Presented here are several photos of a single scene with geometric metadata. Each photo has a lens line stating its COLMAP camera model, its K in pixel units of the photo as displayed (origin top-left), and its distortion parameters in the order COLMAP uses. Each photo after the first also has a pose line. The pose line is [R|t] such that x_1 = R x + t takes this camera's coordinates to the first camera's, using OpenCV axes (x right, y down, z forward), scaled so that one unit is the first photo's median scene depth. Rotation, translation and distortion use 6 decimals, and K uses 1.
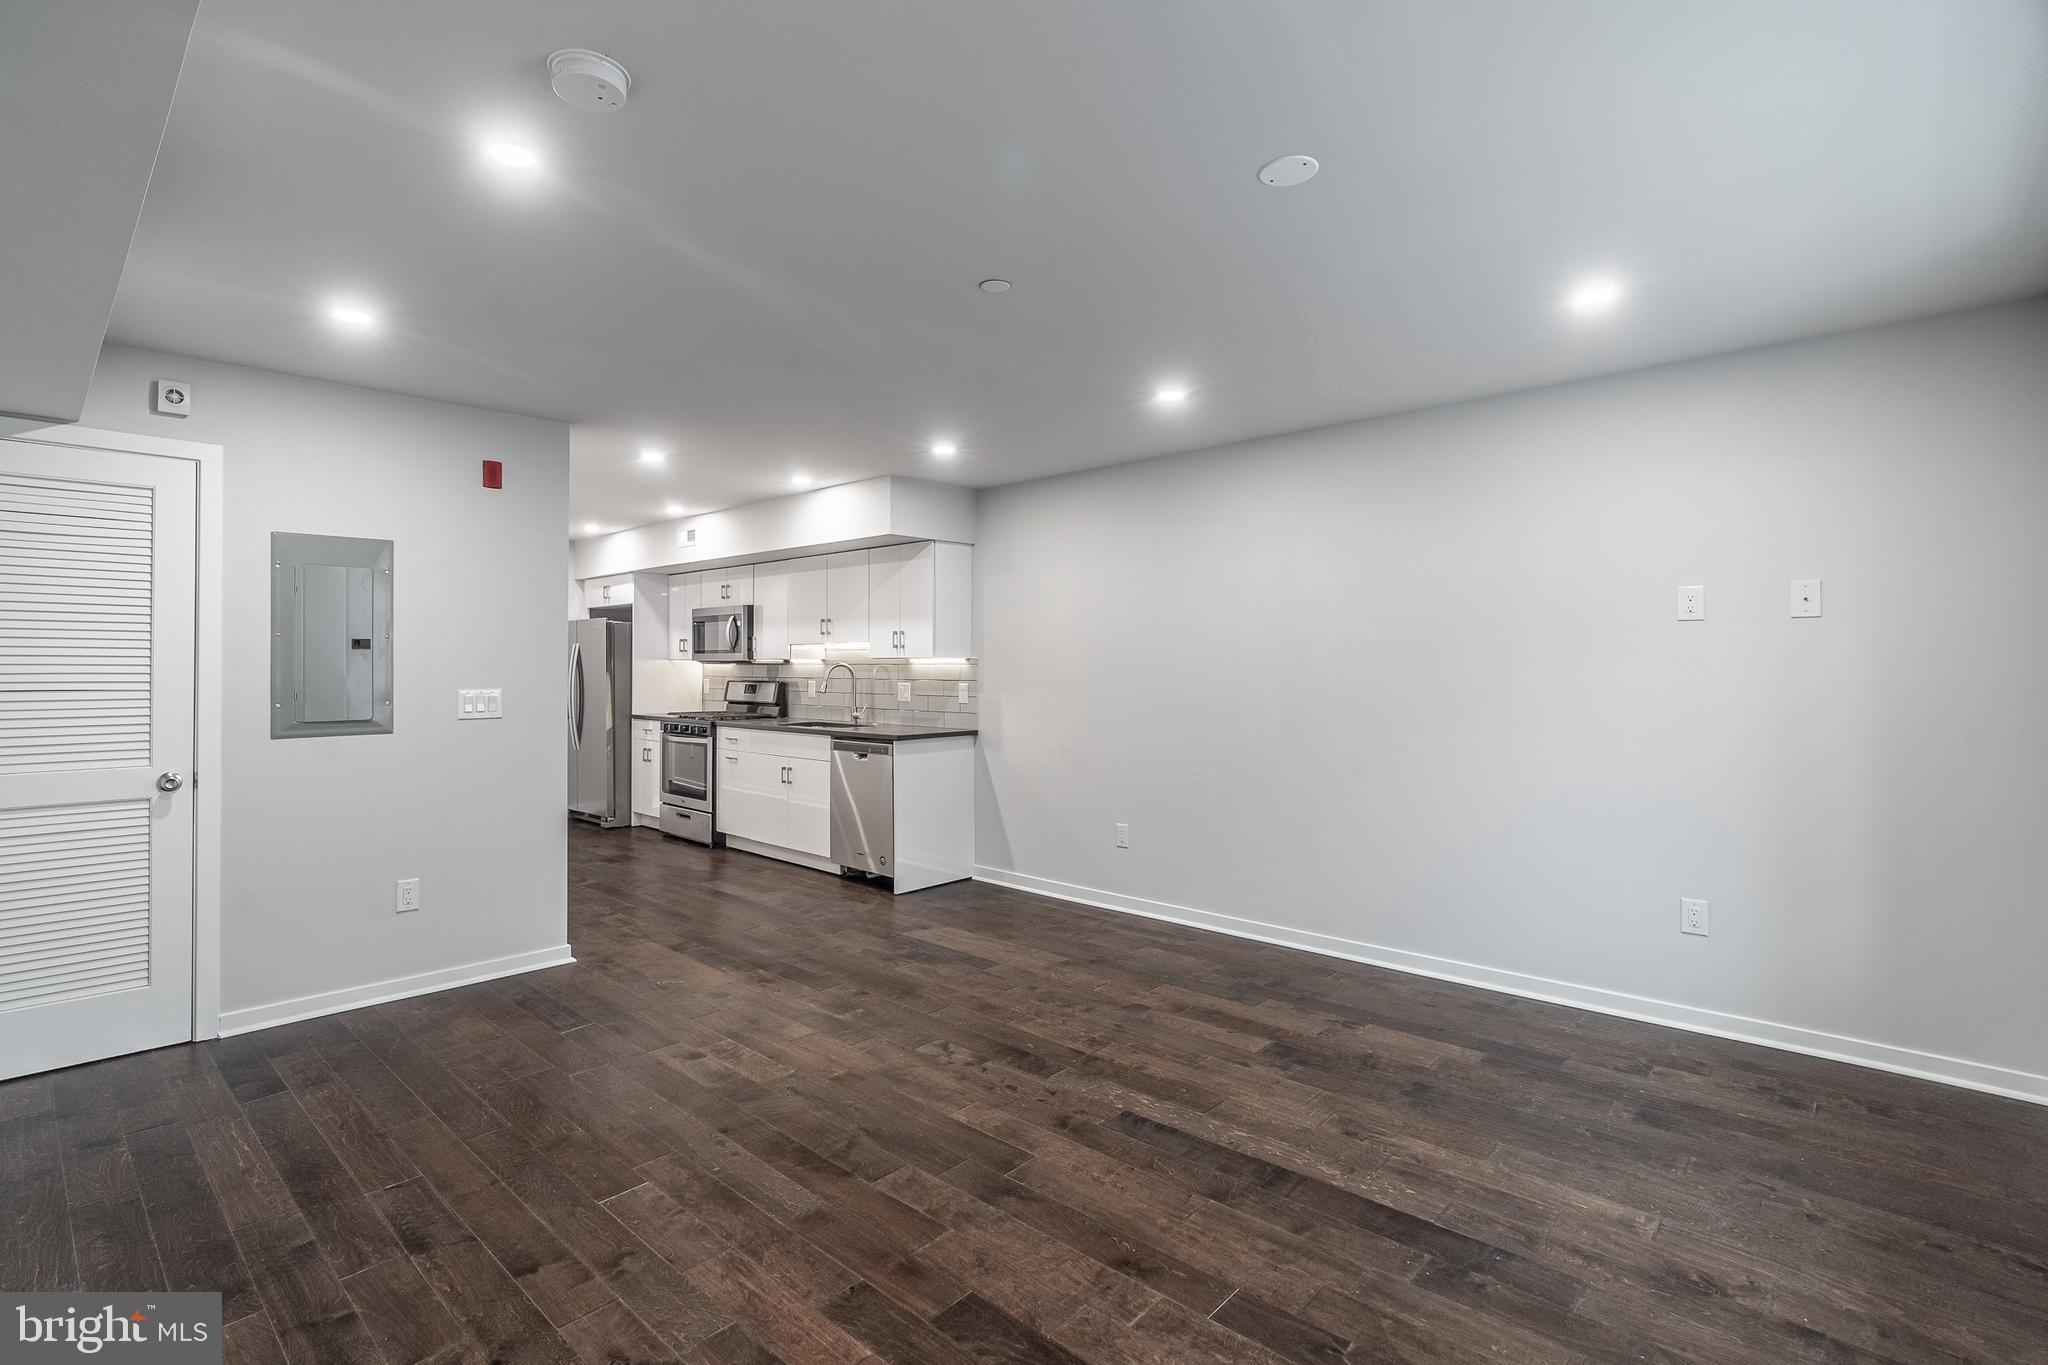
lens RADIAL K [[940.8, 0, 1022.1], [0, 940.8, 659.3], [0, 0, 1]] dist [-0.002956, 0.000335]
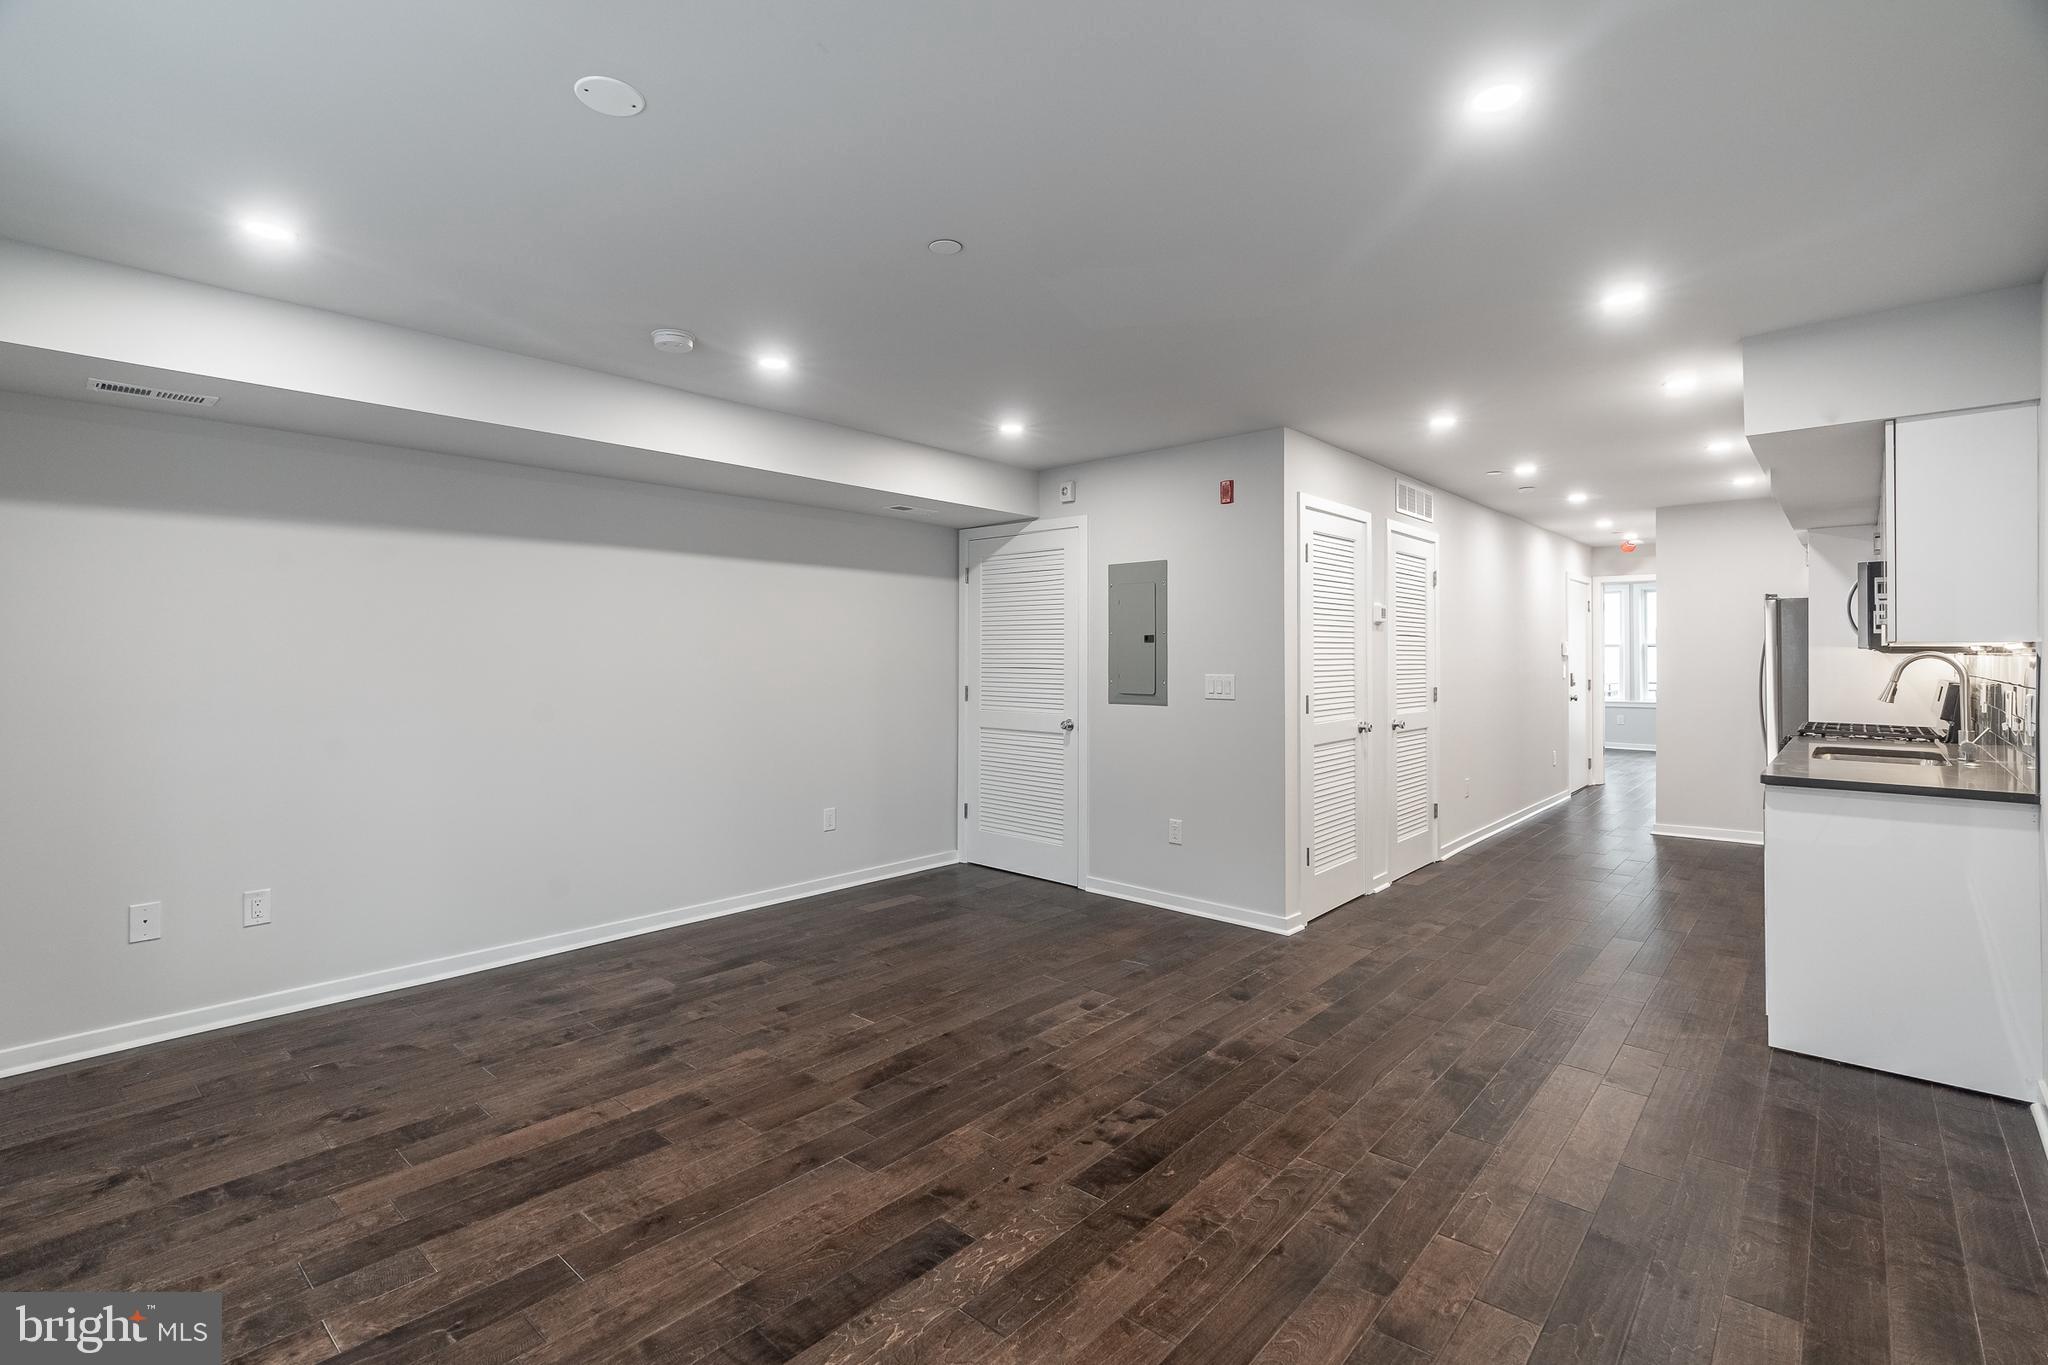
lens RADIAL K [[950.7, 0, 1011.3], [0, 950.7, 659.7], [0, 0, 1]] dist [-0.004449, -0.000287]
pose [[0.010700, 0.005843, -0.999926, 0.385645], [0.006481, 0.999962, 0.005913, 0.003060], [0.999922, -0.006544, 0.010662, 0.451671]]
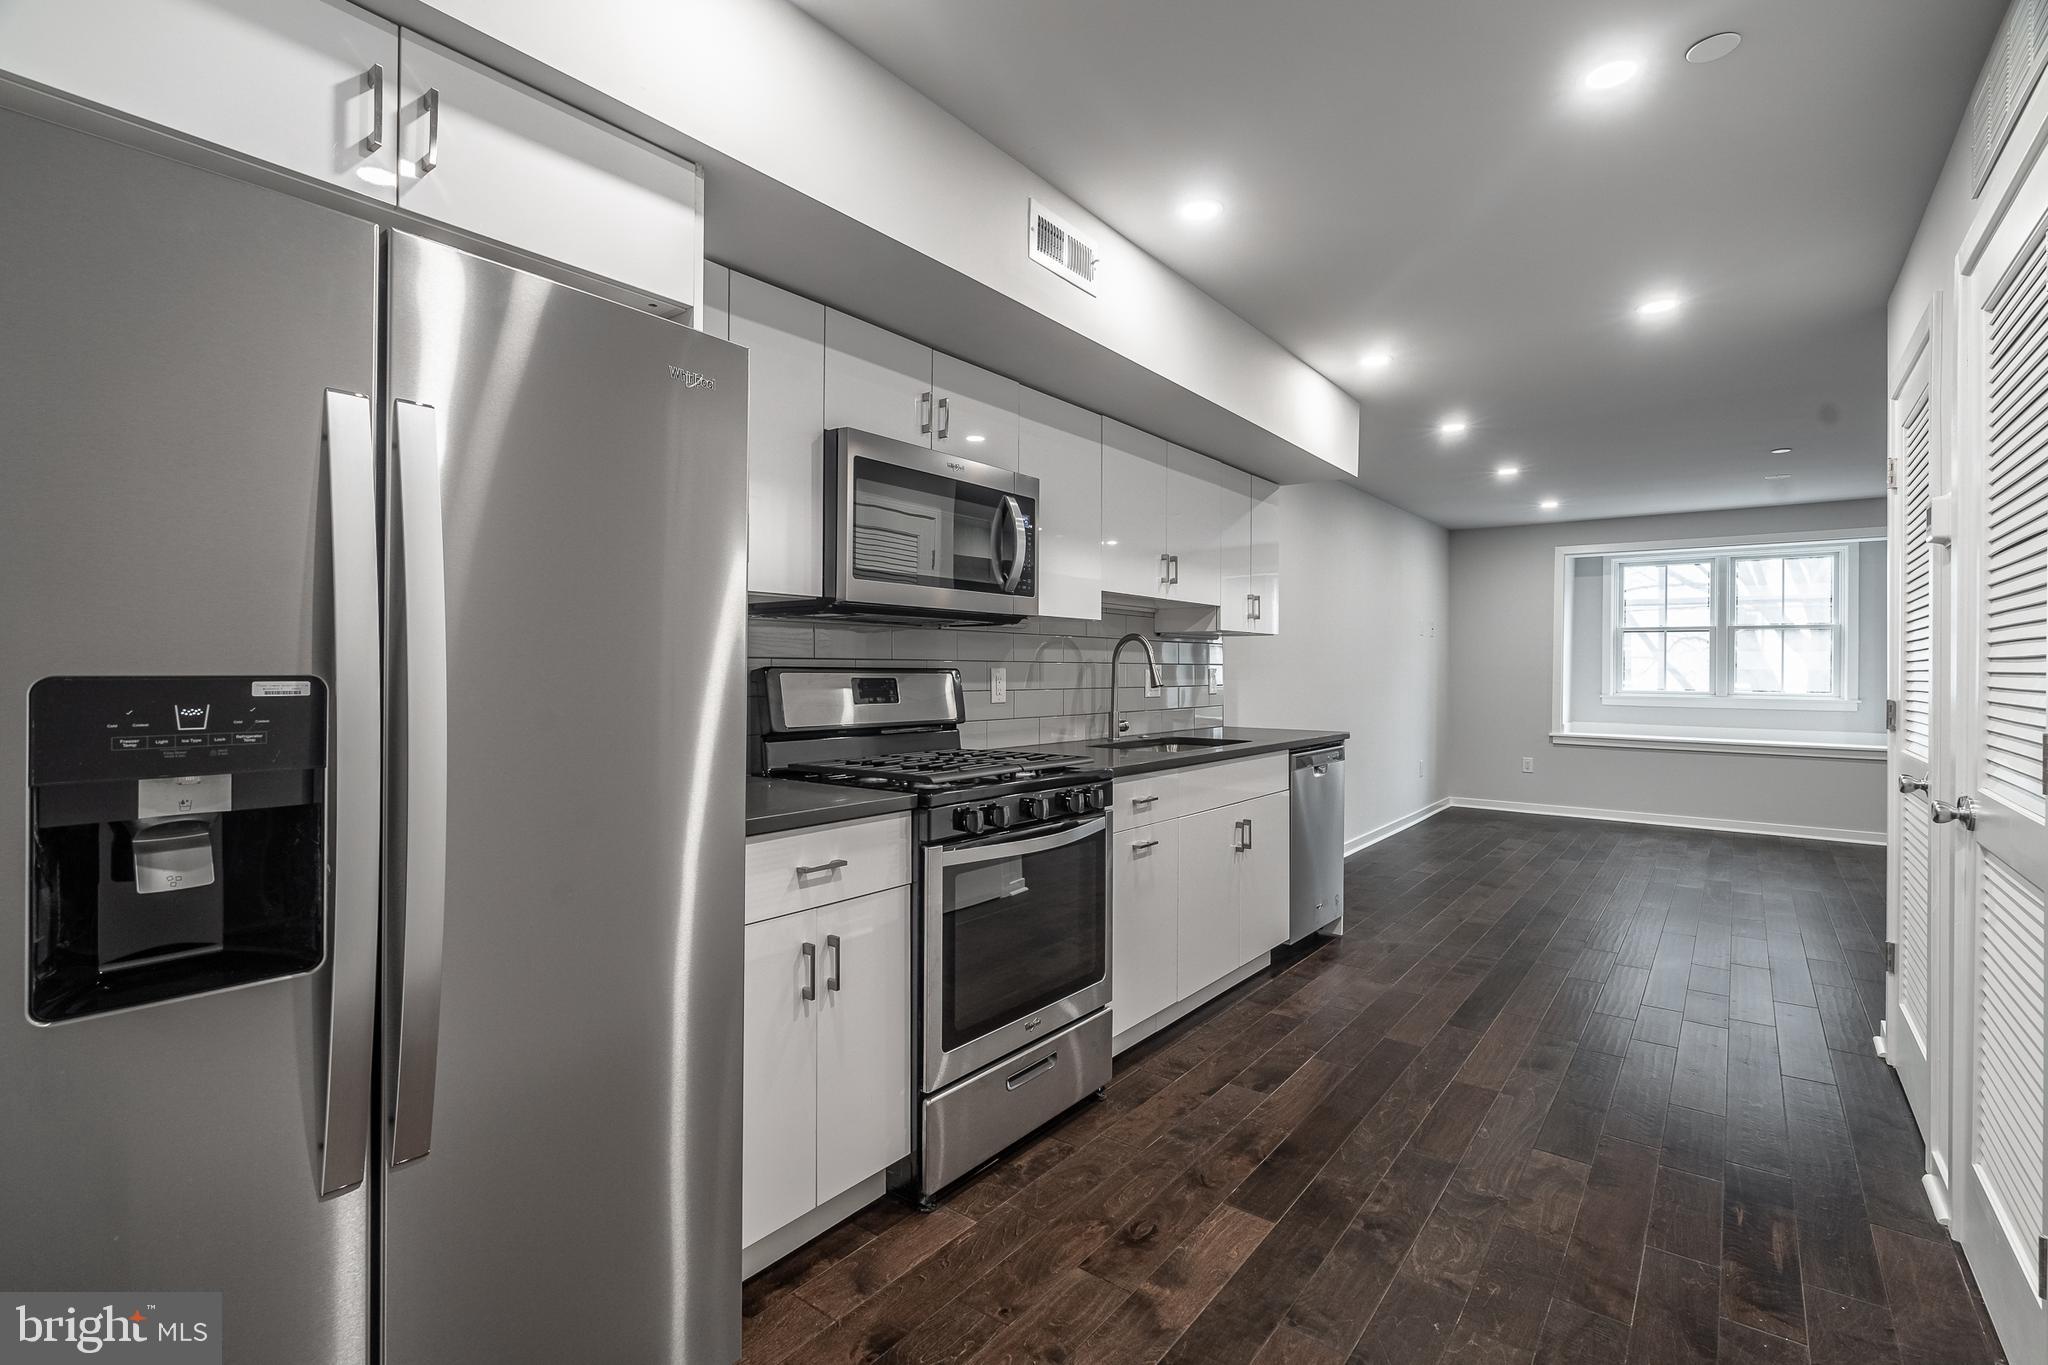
lens RADIAL K [[941.3, 0, 1019.3], [0, 941.3, 666.8], [0, 0, 1]] dist [-0.002764, 0.000263]
pose [[-0.081323, 0.002790, 0.996684, -0.770761], [-0.010580, 0.999937, -0.003662, 0.026895], [-0.996632, -0.010843, -0.081289, 1.148118]]
